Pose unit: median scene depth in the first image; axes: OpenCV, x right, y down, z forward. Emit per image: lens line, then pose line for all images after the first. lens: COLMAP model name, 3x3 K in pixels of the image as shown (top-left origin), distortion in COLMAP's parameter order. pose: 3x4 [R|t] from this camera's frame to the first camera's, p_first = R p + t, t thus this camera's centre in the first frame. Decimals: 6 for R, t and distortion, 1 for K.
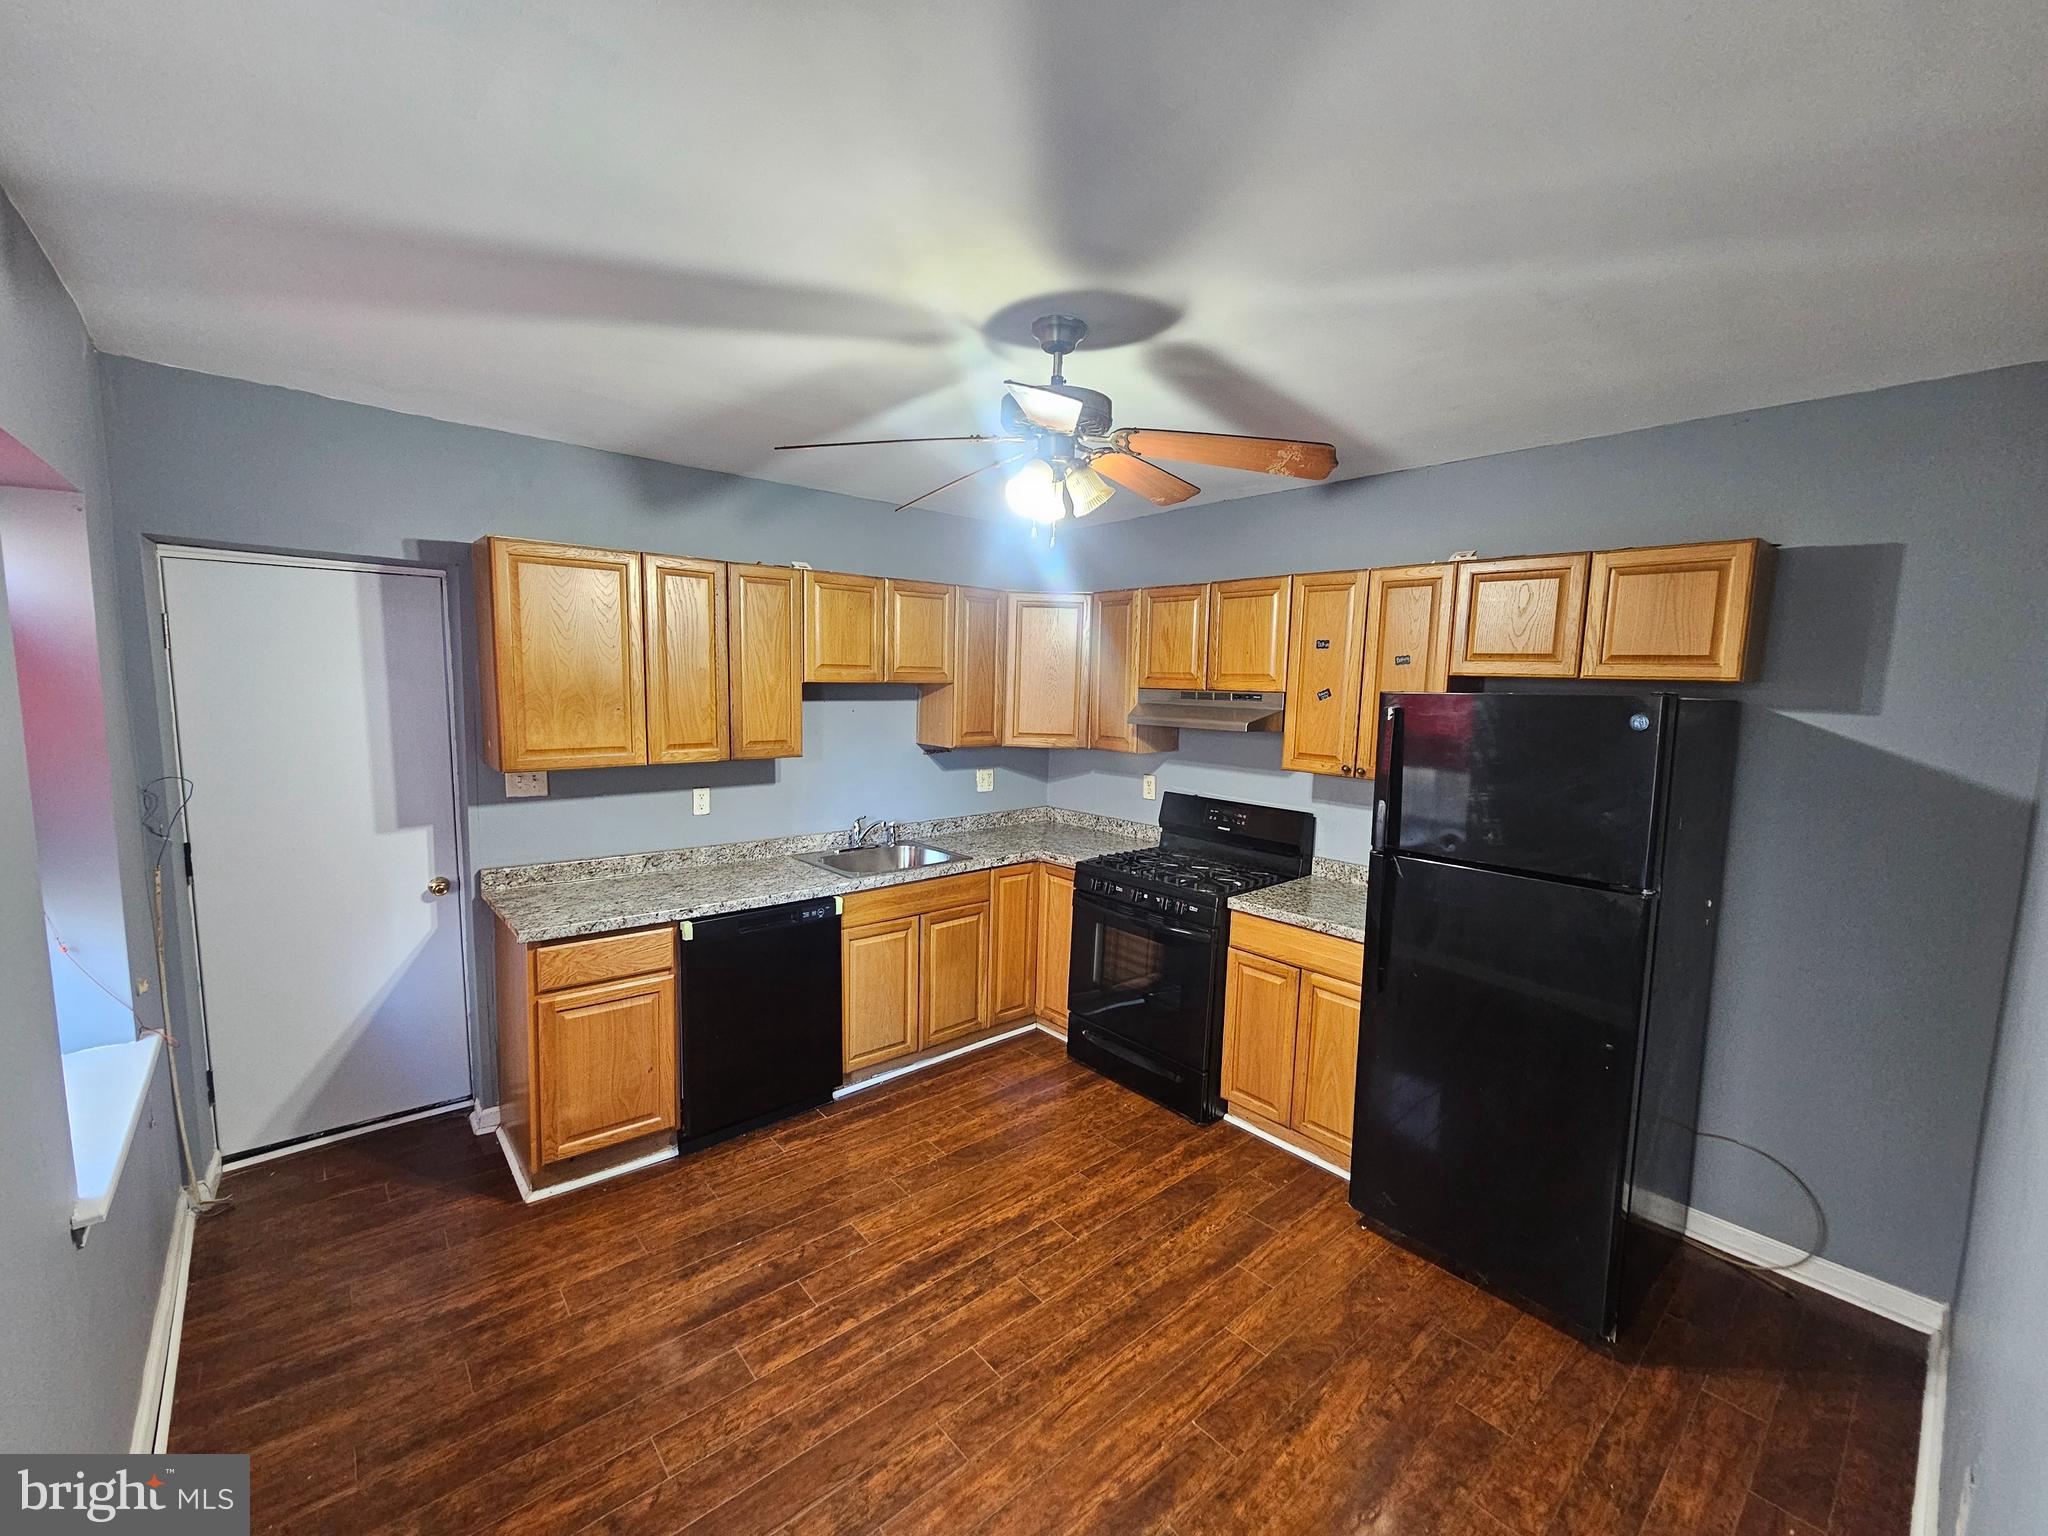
lens RADIAL K [[837.1, 0, 1025.6], [0, 837.1, 771.9], [0, 0, 1]] dist [-0.001401, -0.000228]
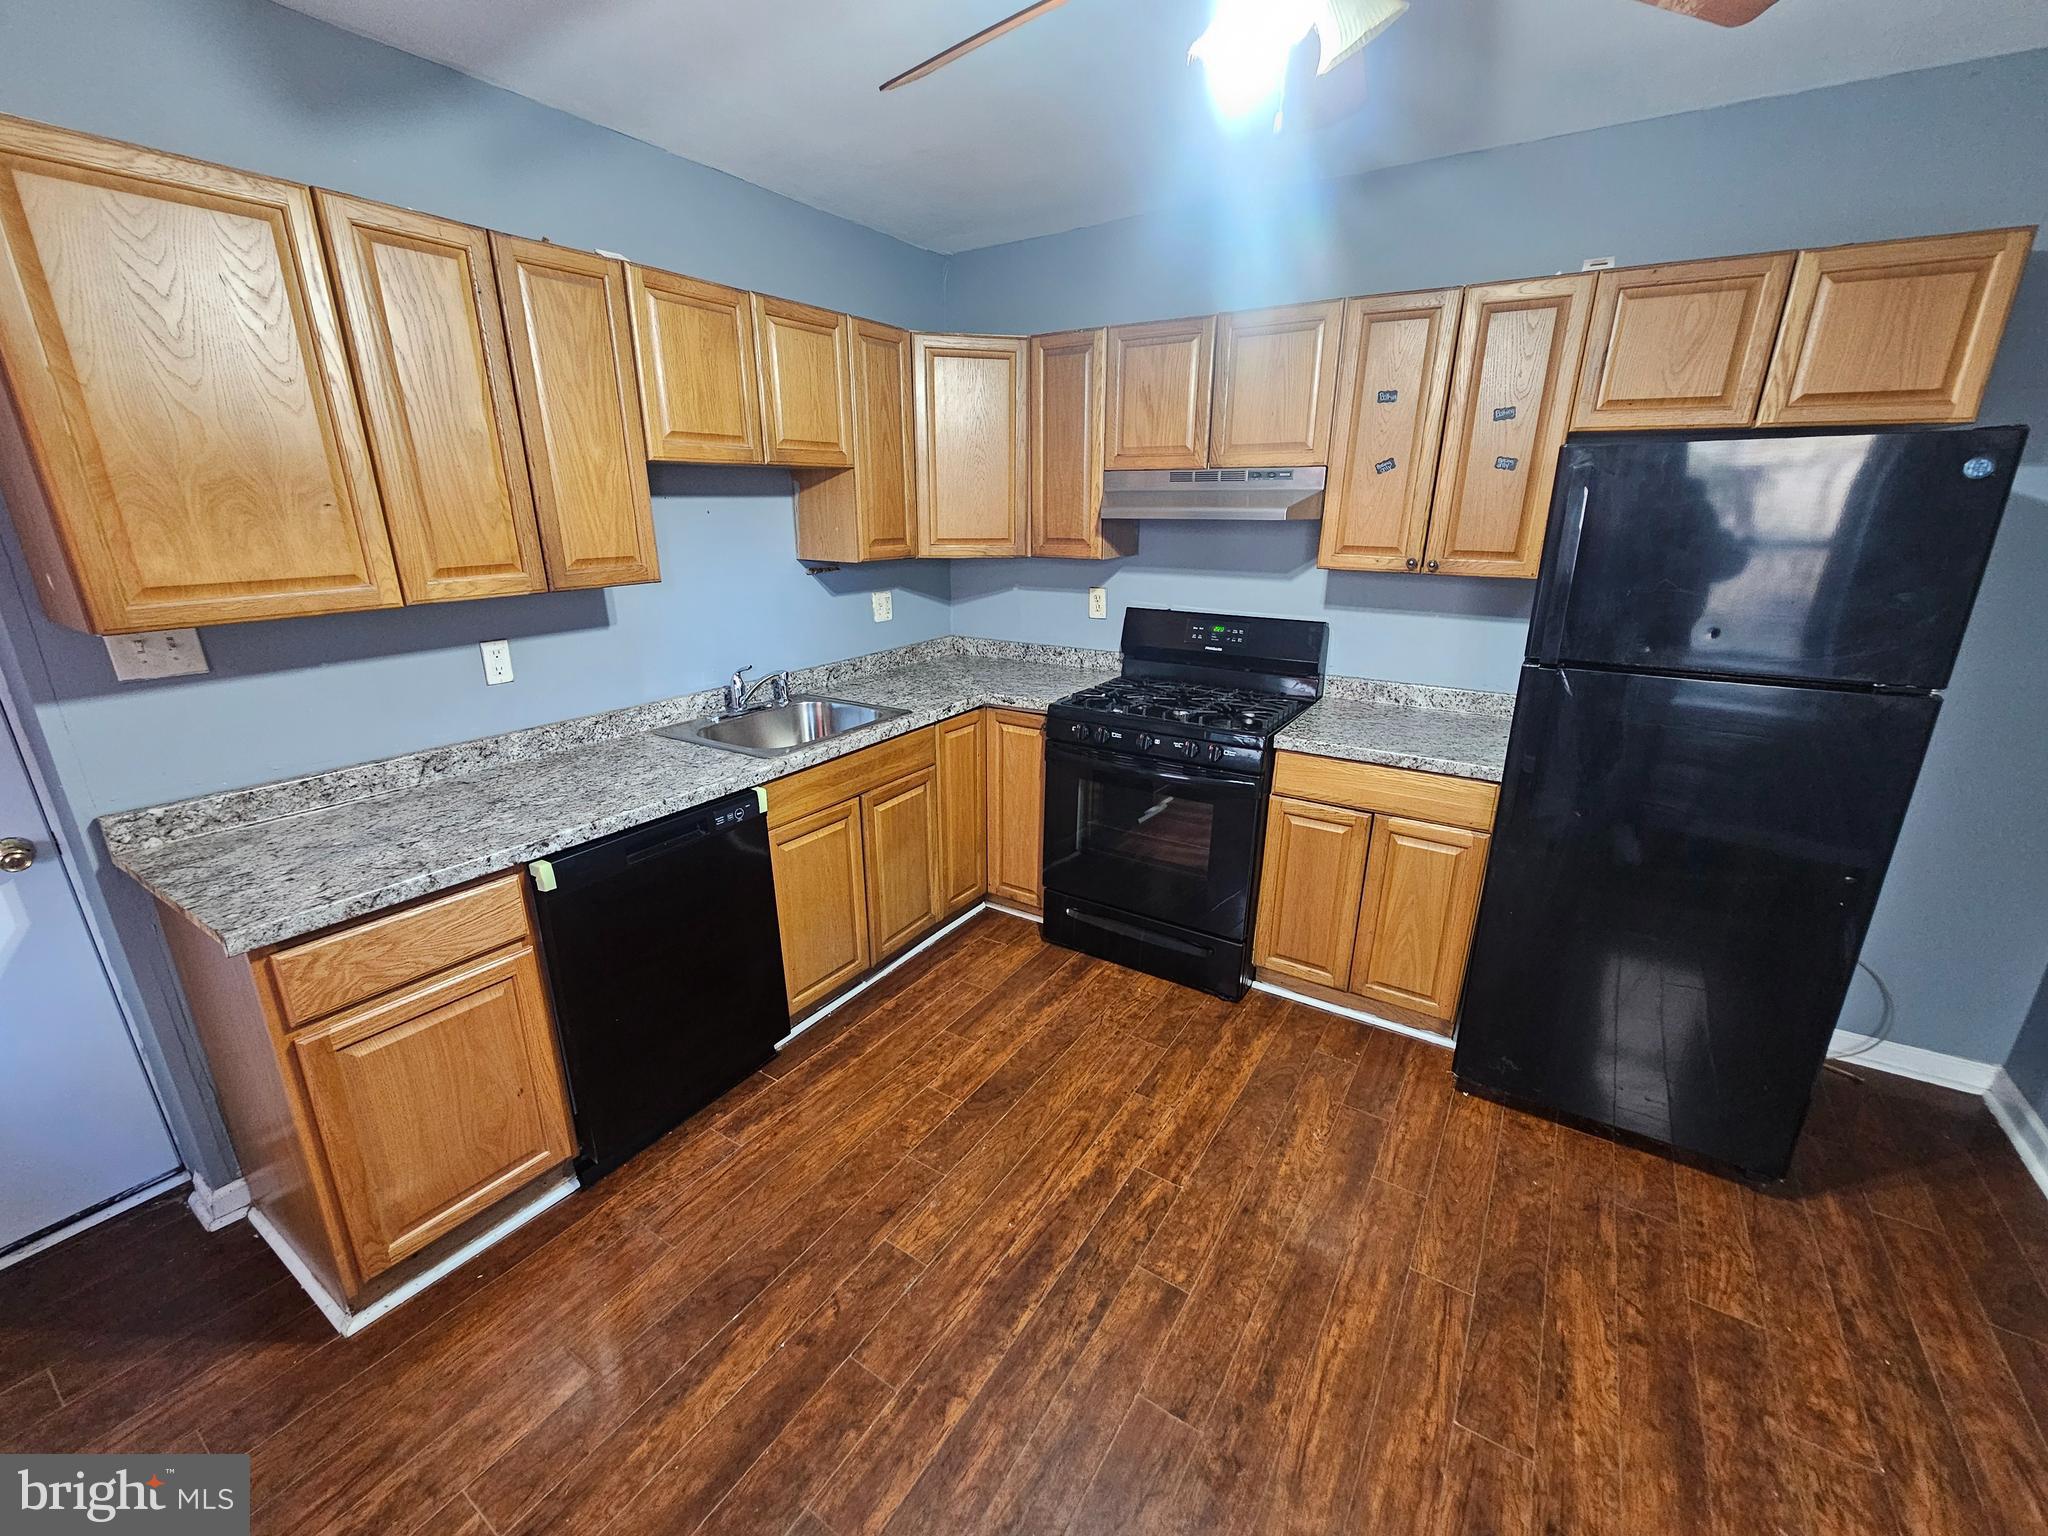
lens RADIAL K [[837.1, 0, 1024.7], [0, 837.1, 771.8], [0, 0, 1]] dist [-0.001401, -0.000228]
pose [[0.959616, -0.106881, 0.260218, -0.212916], [0.051050, 0.975817, 0.212546, 0.002403], [-0.276642, -0.190678, 0.941866, 0.329974]]
